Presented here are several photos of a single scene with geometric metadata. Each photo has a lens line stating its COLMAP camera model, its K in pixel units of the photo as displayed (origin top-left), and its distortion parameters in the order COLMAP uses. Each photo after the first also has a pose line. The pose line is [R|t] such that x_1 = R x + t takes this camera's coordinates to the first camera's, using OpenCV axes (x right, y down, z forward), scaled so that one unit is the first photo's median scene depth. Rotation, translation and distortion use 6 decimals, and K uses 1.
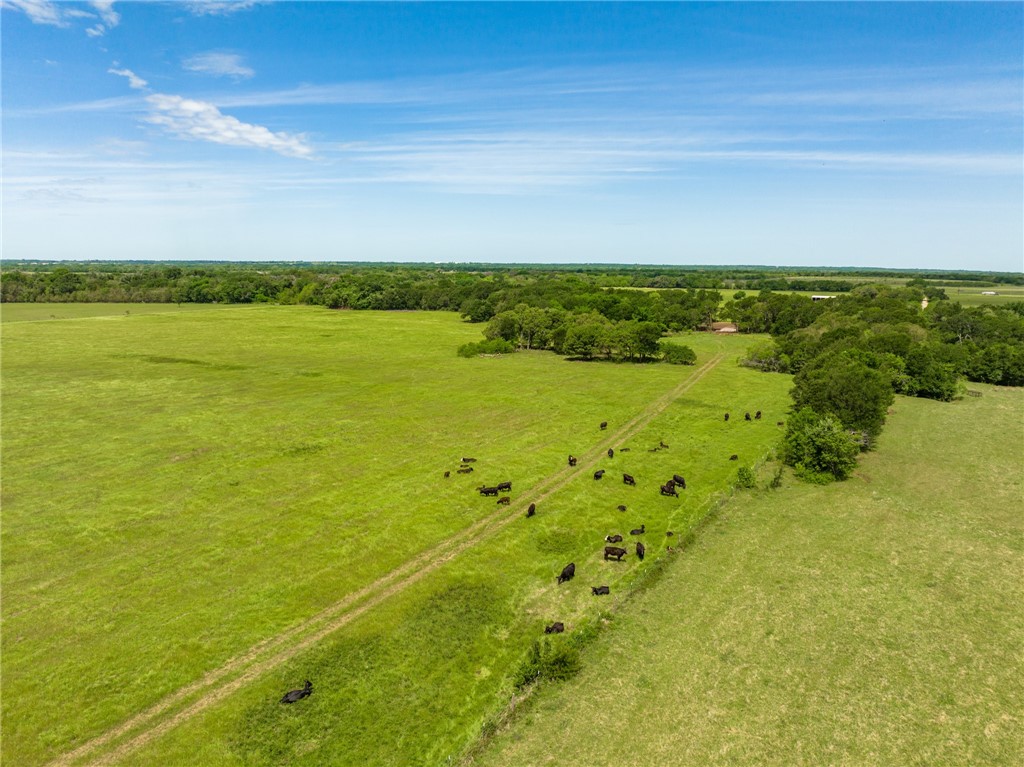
lens RADIAL K [[724.7, 0, 515.5], [0, 724.7, 384.4], [0, 0, 1]] dist [-0.035179, 0.006347]
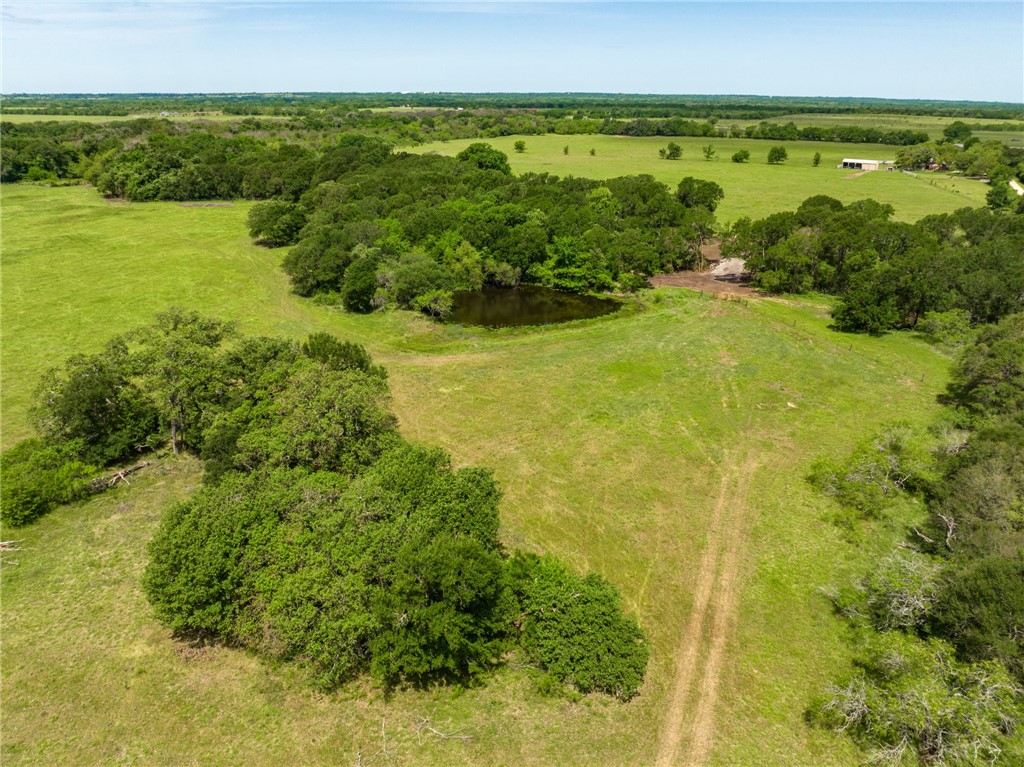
lens RADIAL K [[724.7, 0, 515.5], [0, 724.7, 384.4], [0, 0, 1]] dist [-0.035179, 0.006347]
pose [[0.999629, -0.012871, 0.023999, 0.090136], [0.007309, 0.975729, 0.218861, -0.081380], [-0.026233, -0.218605, 0.975461, 0.350374]]
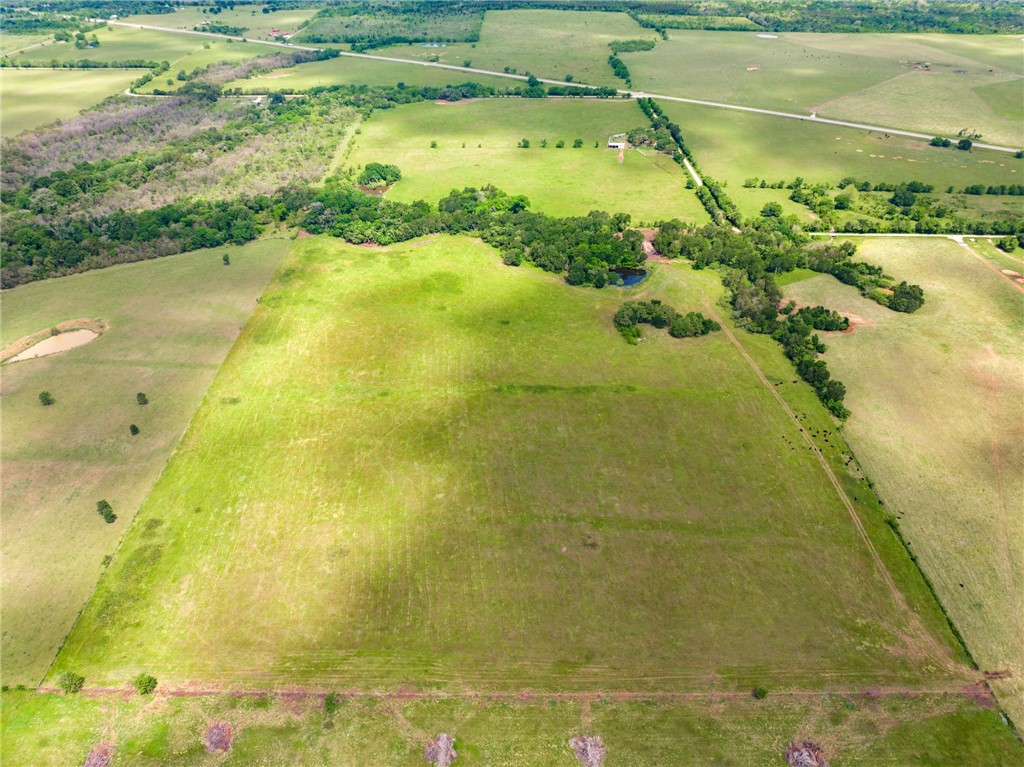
lens RADIAL K [[724.7, 0, 515.5], [0, 724.7, 384.4], [0, 0, 1]] dist [-0.035179, 0.006347]
pose [[0.860371, -0.288737, 0.419991, -0.666475], [0.079741, 0.890160, 0.448617, -0.468234], [-0.503391, -0.352487, 0.788892, -0.314733]]
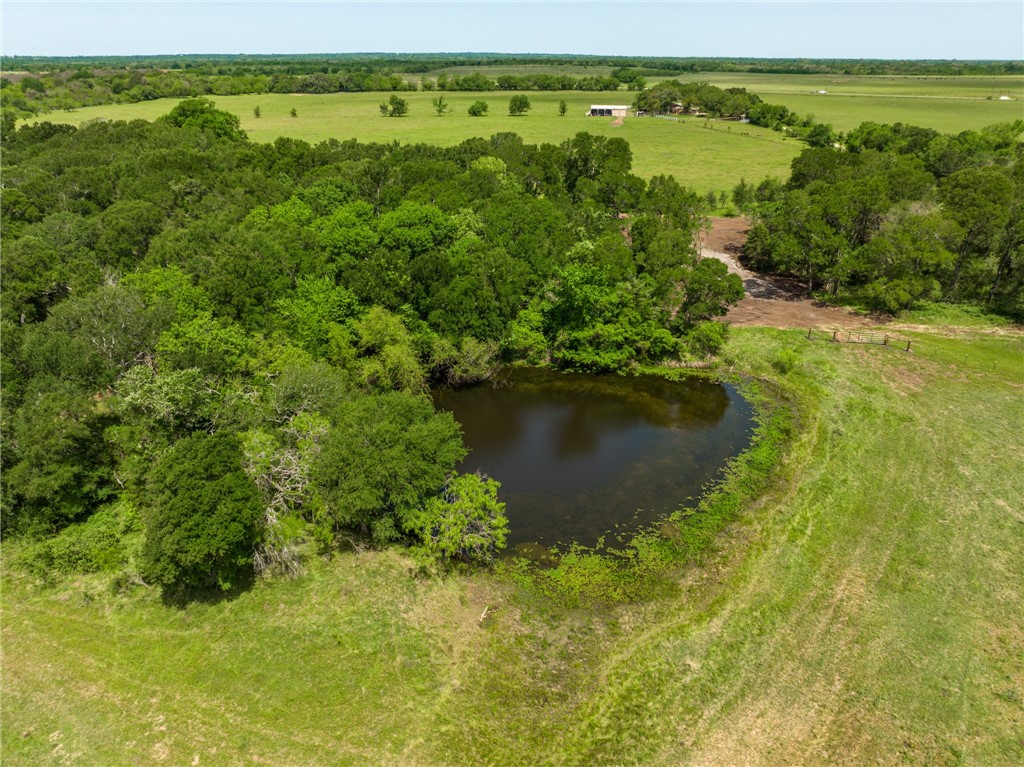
lens RADIAL K [[724.7, 0, 515.5], [0, 724.7, 384.4], [0, 0, 1]] dist [-0.035179, 0.006347]
pose [[0.876474, -0.209563, 0.433448, 0.032056], [0.086839, 0.954344, 0.285809, -0.096958], [-0.473553, -0.212864, 0.854655, 0.557079]]
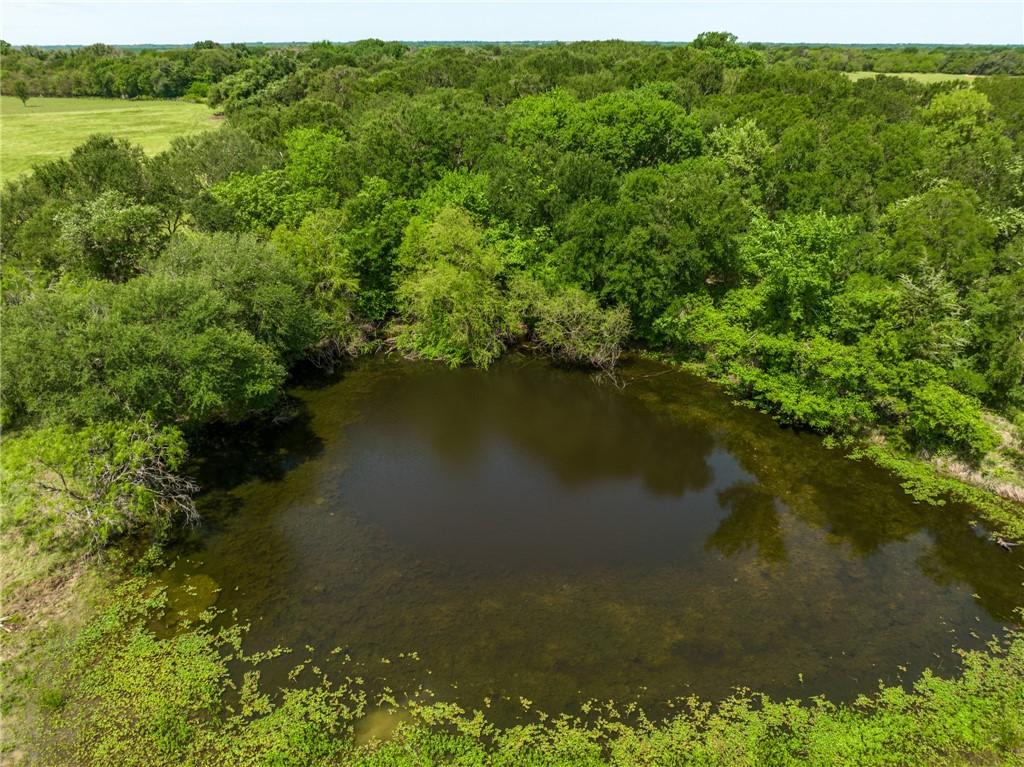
lens RADIAL K [[724.7, 0, 515.5], [0, 724.7, 384.4], [0, 0, 1]] dist [-0.035179, 0.006347]
pose [[0.936187, 0.141641, -0.321702, 0.120598], [-0.048564, 0.958561, 0.280717, -0.077477], [0.348132, -0.247180, 0.904271, 0.602507]]
